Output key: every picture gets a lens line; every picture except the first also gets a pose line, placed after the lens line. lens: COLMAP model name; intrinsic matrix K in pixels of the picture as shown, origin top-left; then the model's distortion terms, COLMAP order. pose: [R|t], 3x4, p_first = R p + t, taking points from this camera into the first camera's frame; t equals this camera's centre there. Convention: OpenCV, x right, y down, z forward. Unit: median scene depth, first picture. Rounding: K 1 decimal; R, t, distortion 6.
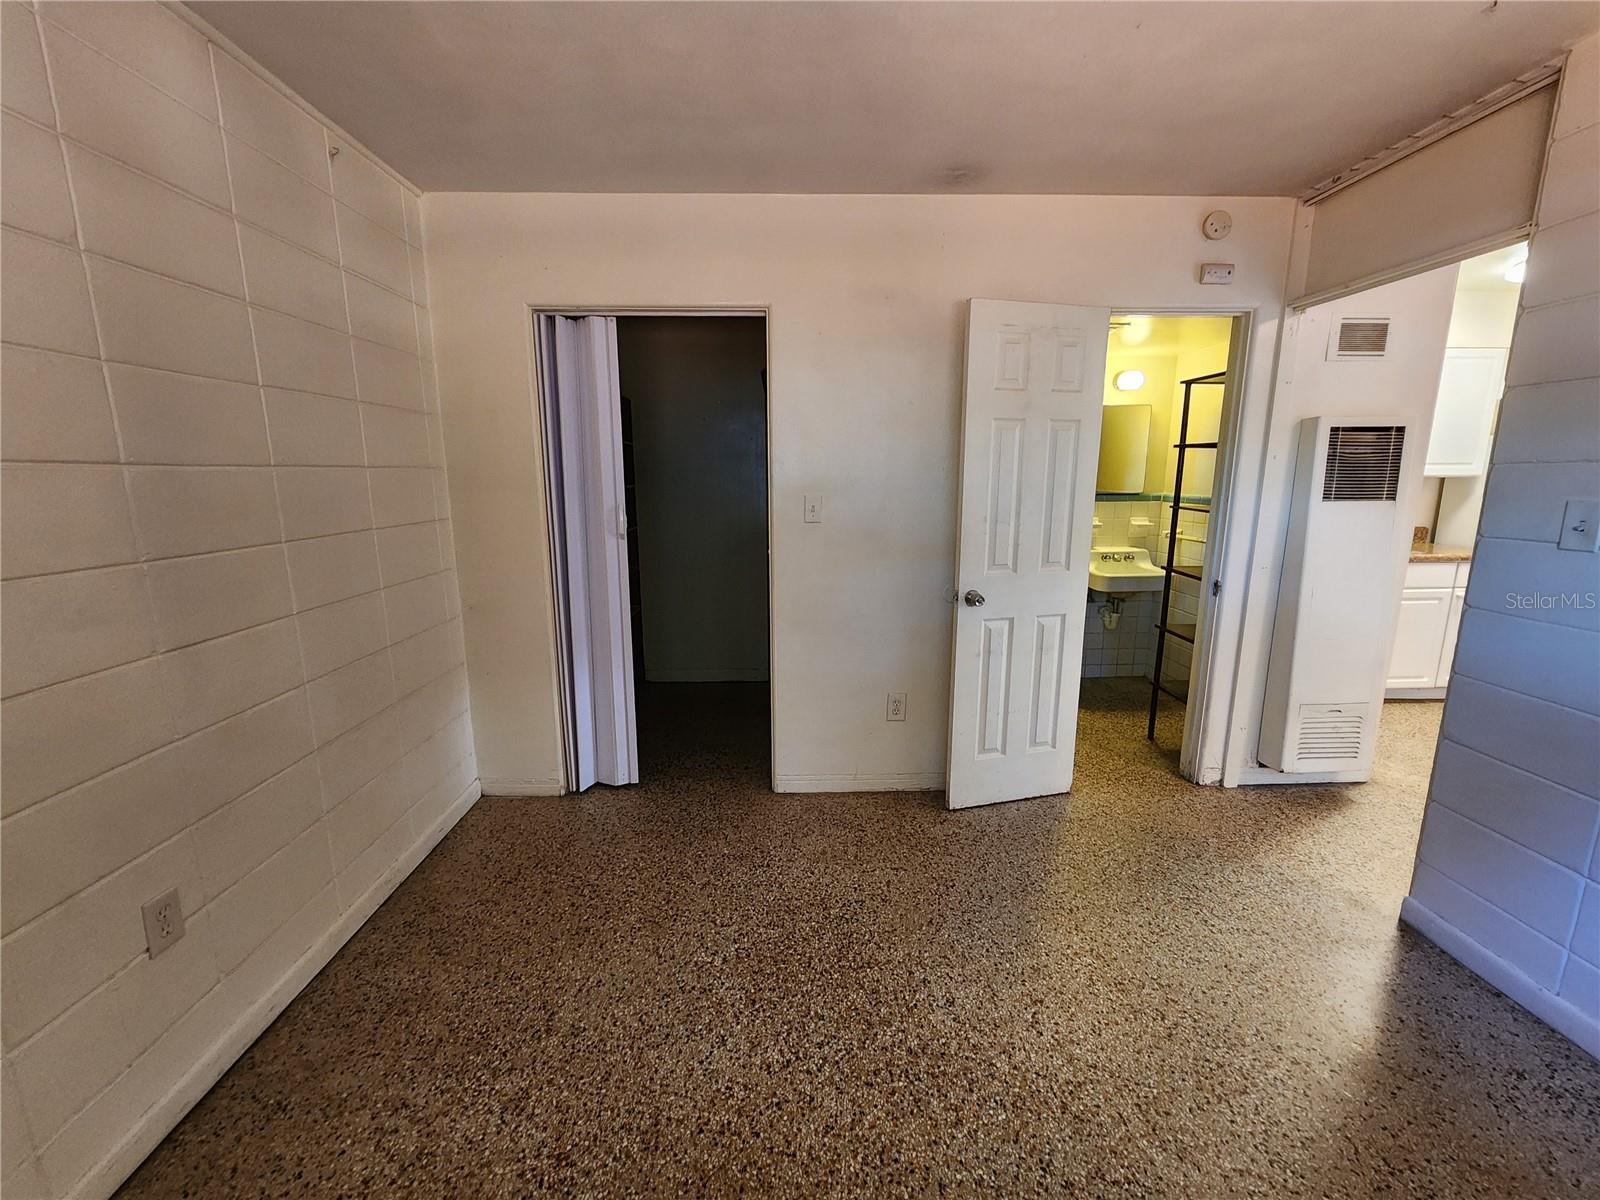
lens RADIAL K [[660.3, 0, 802.4], [0, 660.3, 598.5], [0, 0, 1]] dist [0.001272, -0.000204]
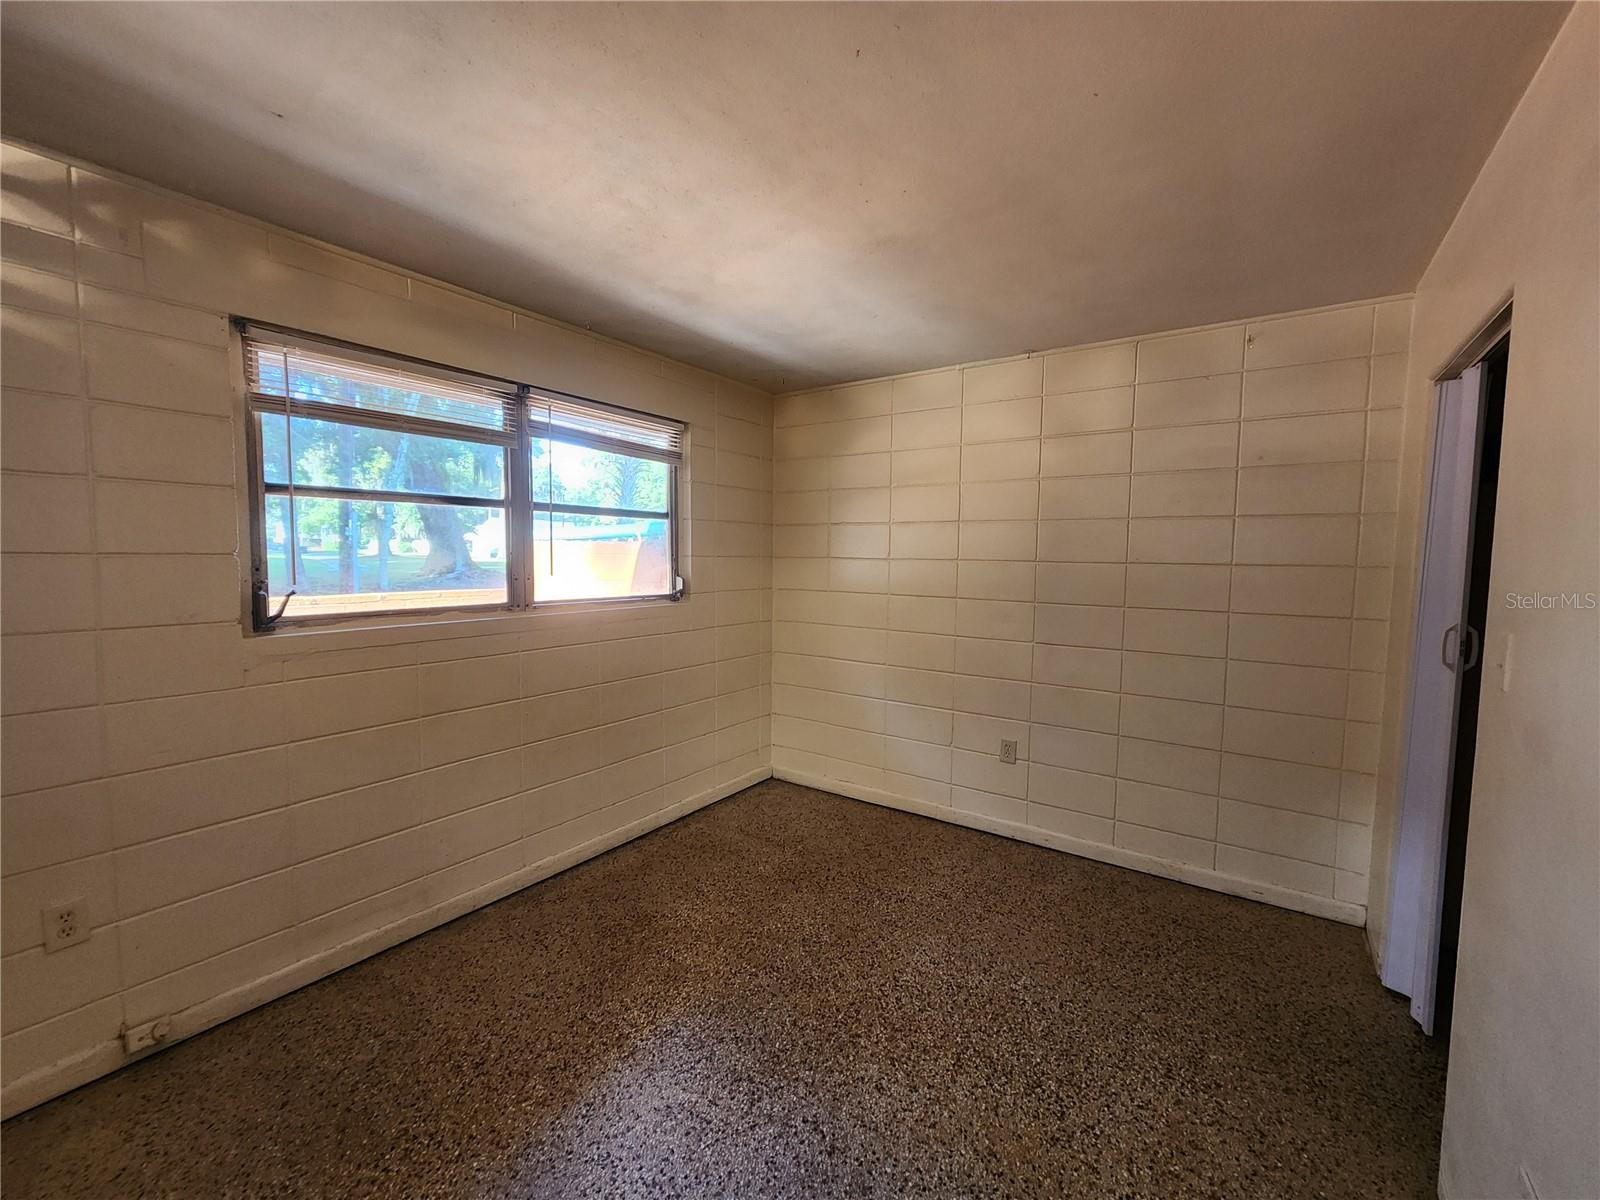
lens RADIAL K [[660.3, 0, 801.9], [0, 660.3, 594.1], [0, 0, 1]] dist [0.001272, -0.000204]
pose [[-0.596275, 0.046459, -0.801434, 0.748648], [-0.160914, 0.971146, 0.176019, -0.197266], [0.786487, 0.233918, -0.571594, 0.914568]]
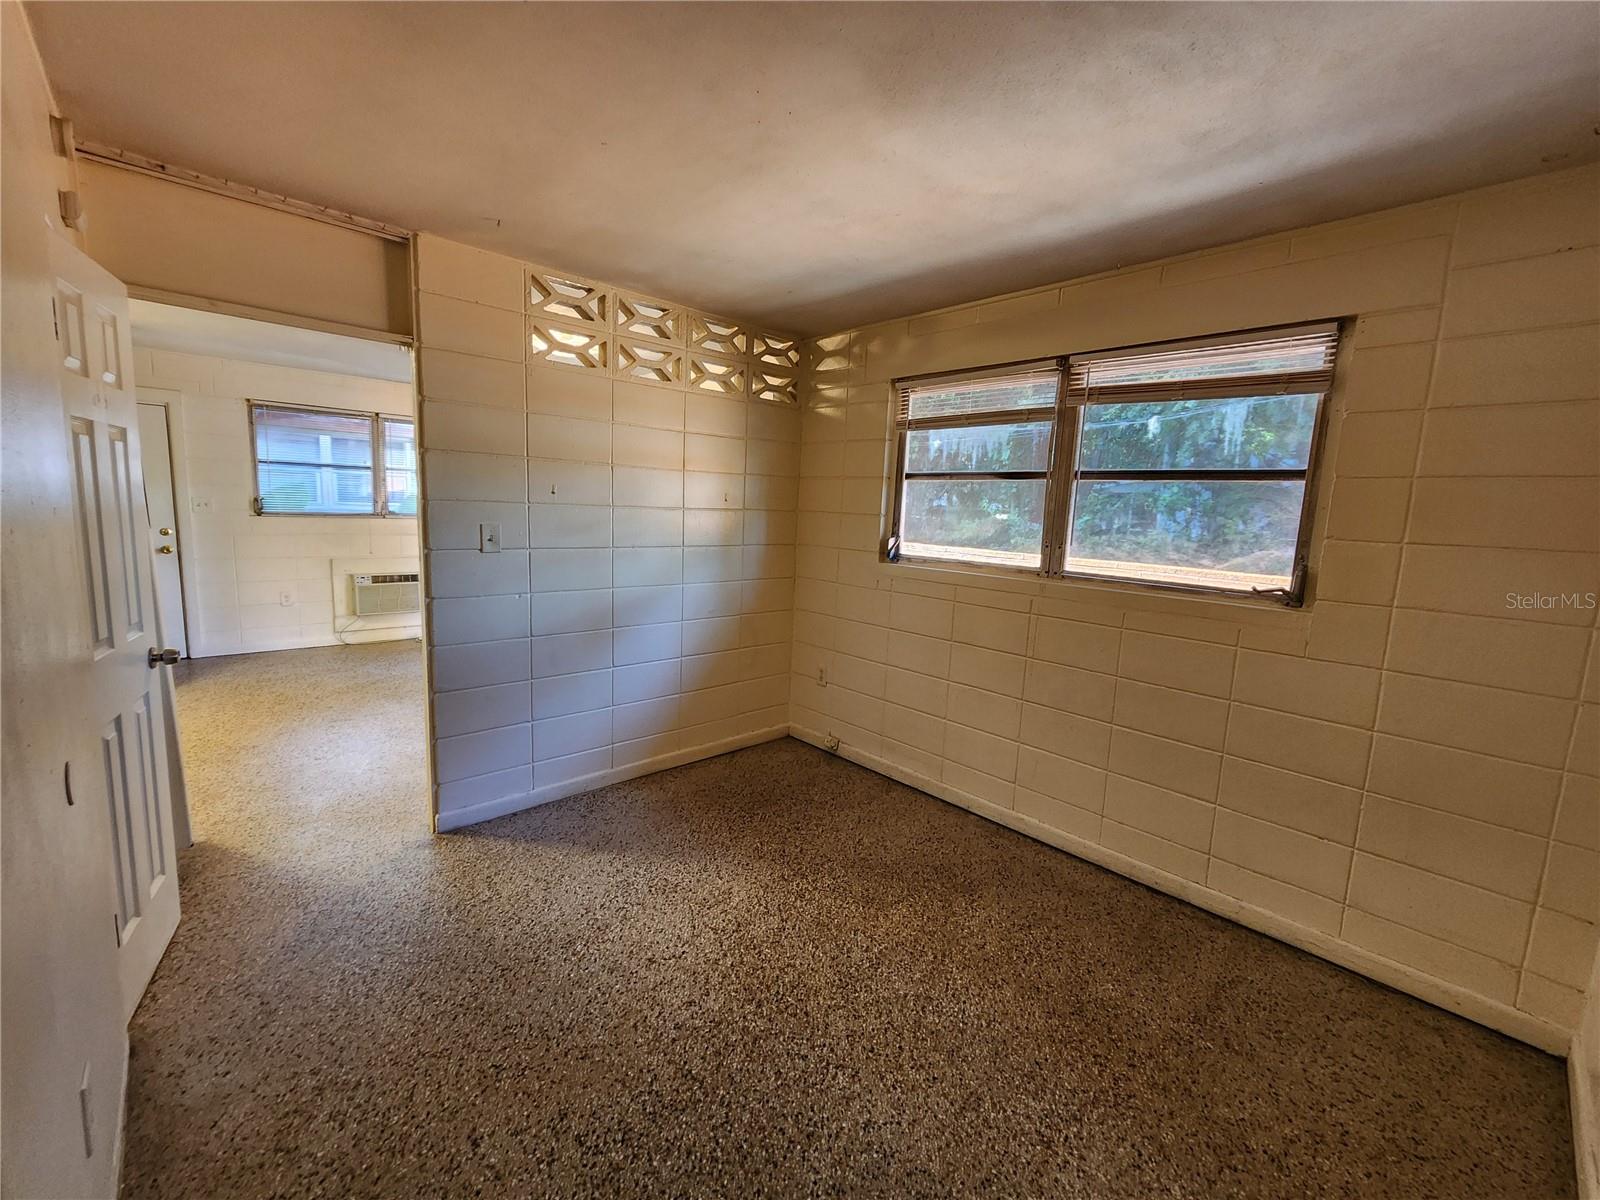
lens RADIAL K [[660.3, 0, 807.3], [0, 660.3, 598.9], [0, 0, 1]] dist [0.001272, -0.000204]
pose [[-0.661630, -0.129365, 0.738587, -0.436420], [0.100785, 0.960724, 0.258557, -0.205480], [-0.743026, 0.245507, -0.622606, 0.960525]]
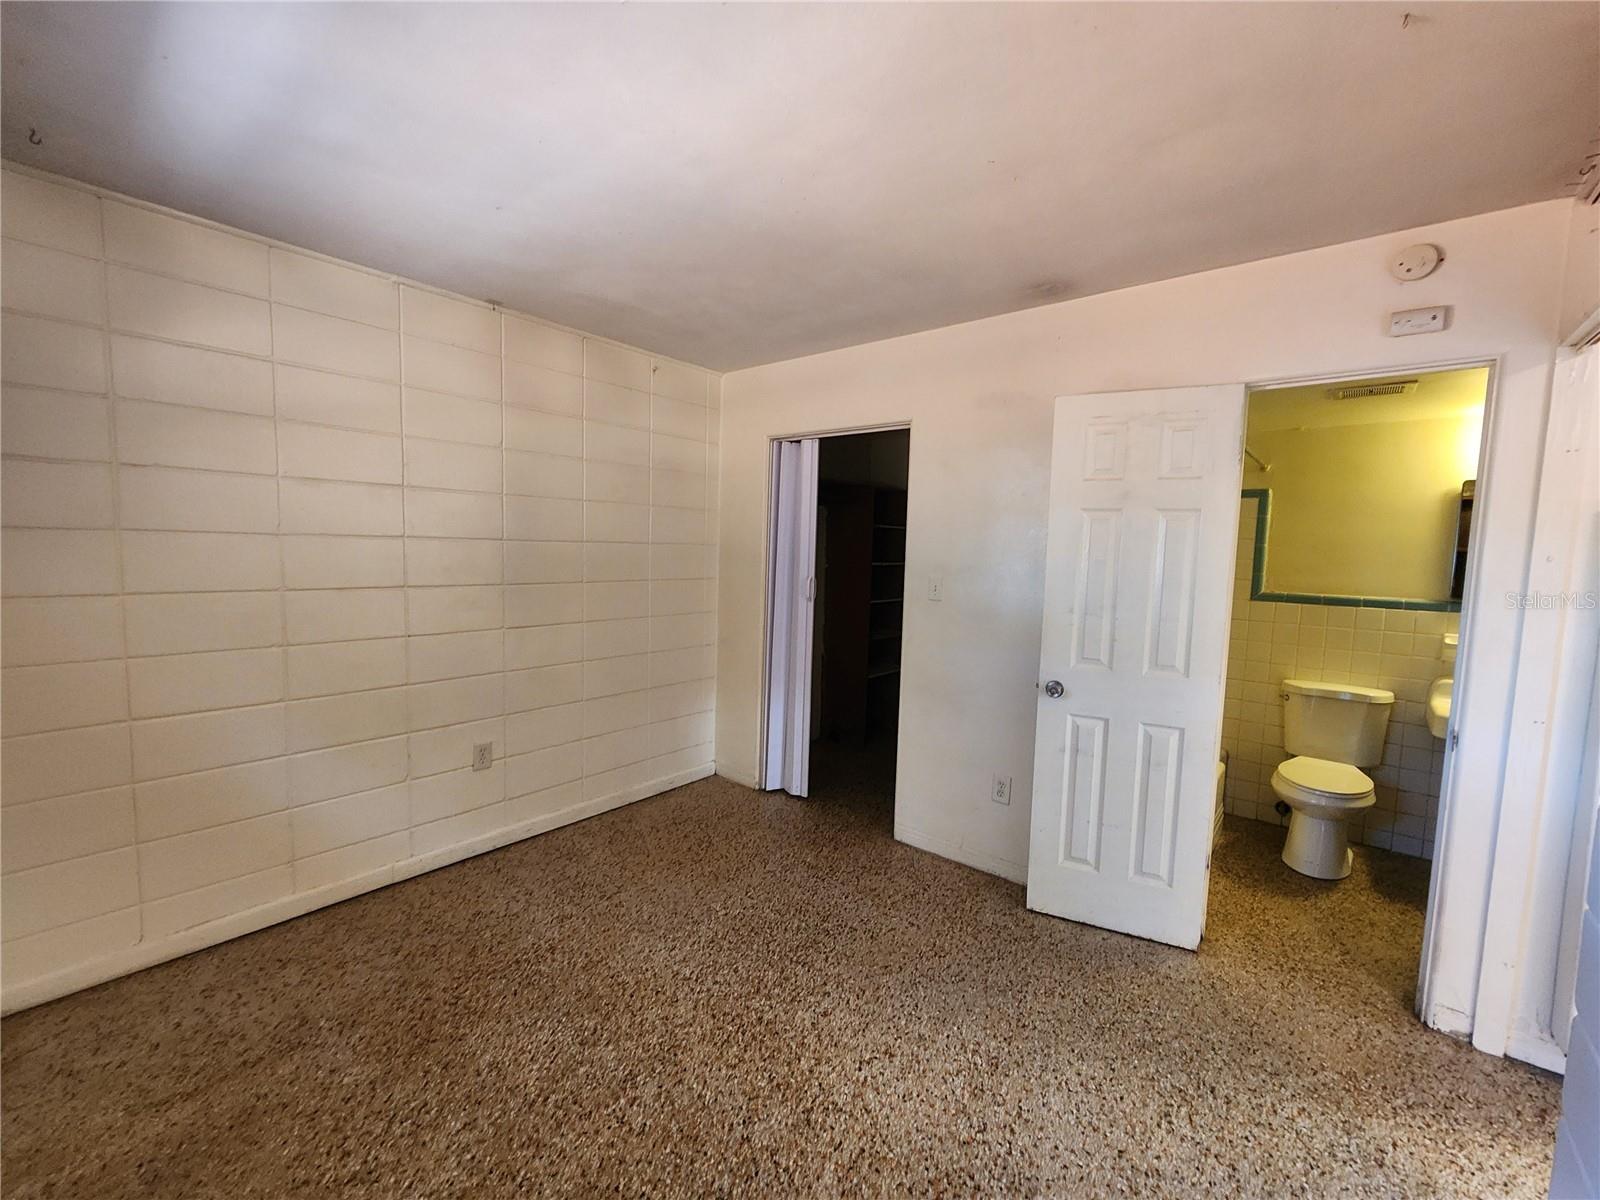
lens RADIAL K [[660.3, 0, 802.0], [0, 660.3, 599.5], [0, 0, 1]] dist [0.001272, -0.000204]
pose [[0.750435, 0.078038, -0.656322, 0.622235], [-0.153407, 0.986453, -0.058112, -0.017178], [0.642895, 0.144294, 0.752240, 0.006327]]
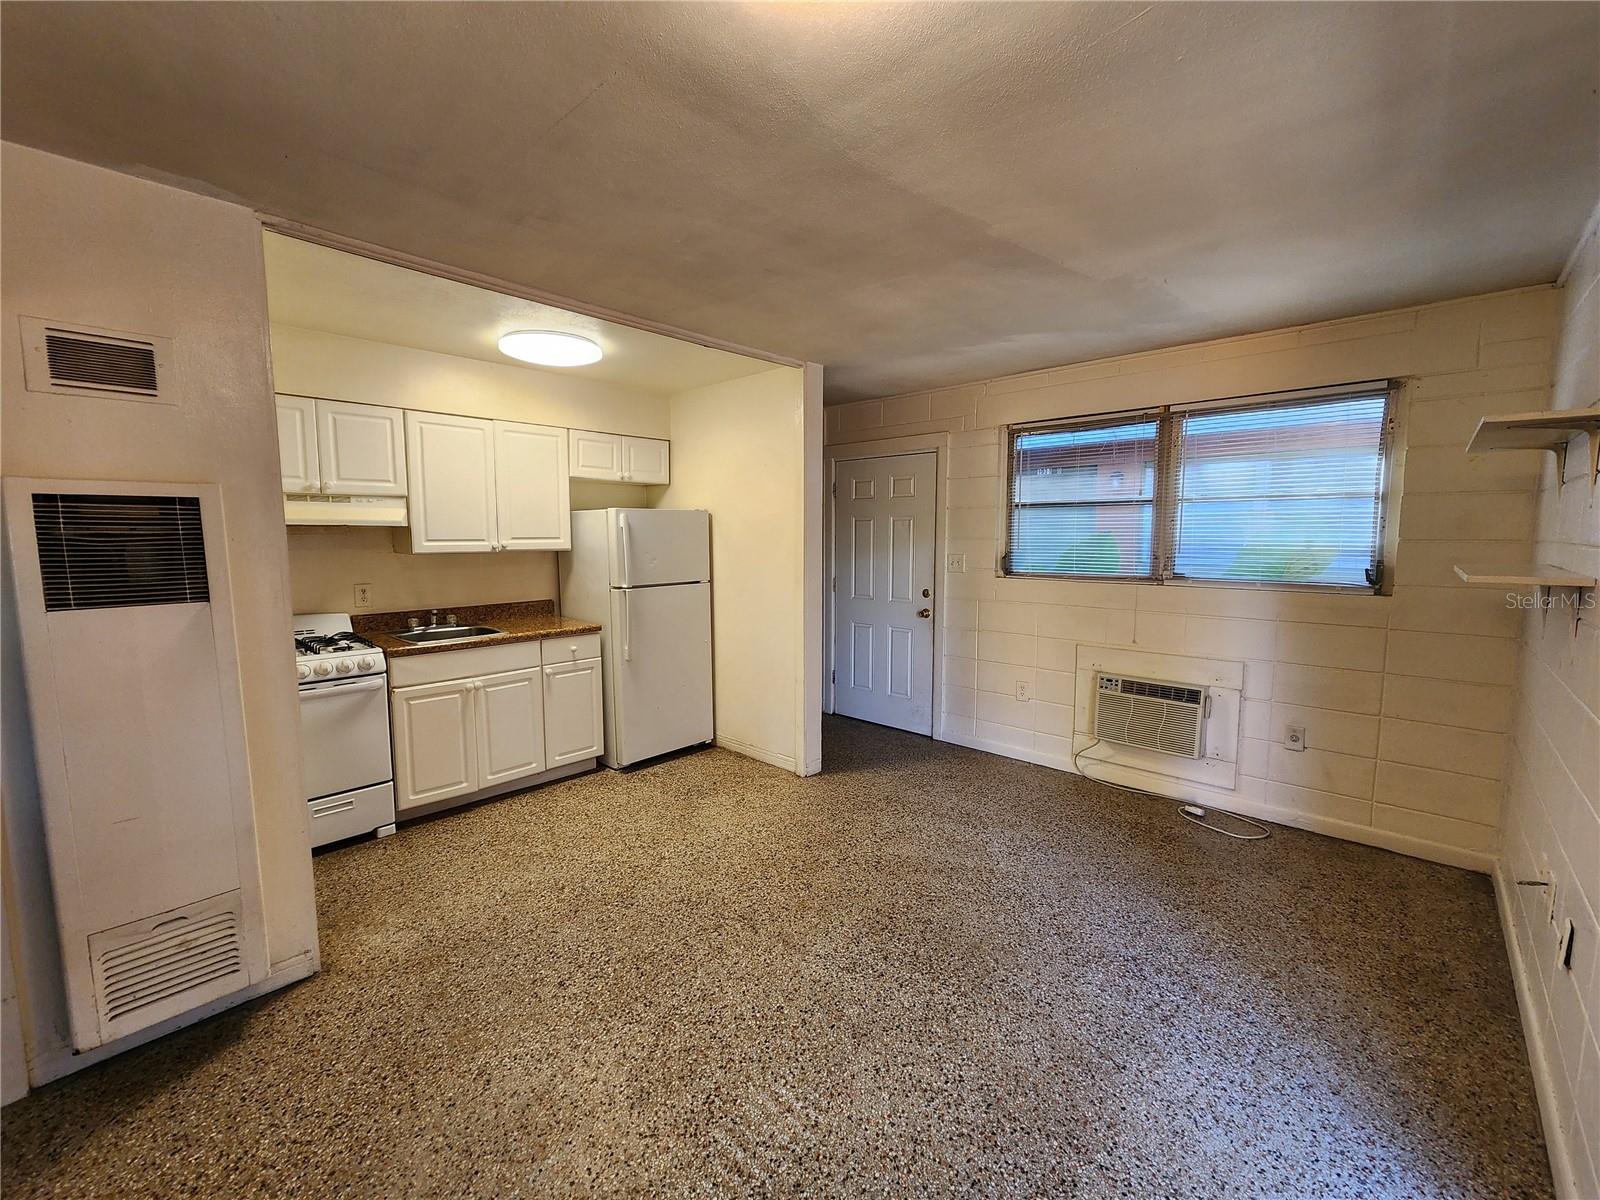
lens RADIAL K [[660.3, 0, 799.9], [0, 660.3, 601.2], [0, 0, 1]] dist [0.001272, -0.000204]
pose [[0.707387, -0.073231, 0.703022, 0.888020], [0.133920, 0.990489, -0.031576, -0.044248], [-0.694023, 0.116485, 0.710467, 0.068564]]
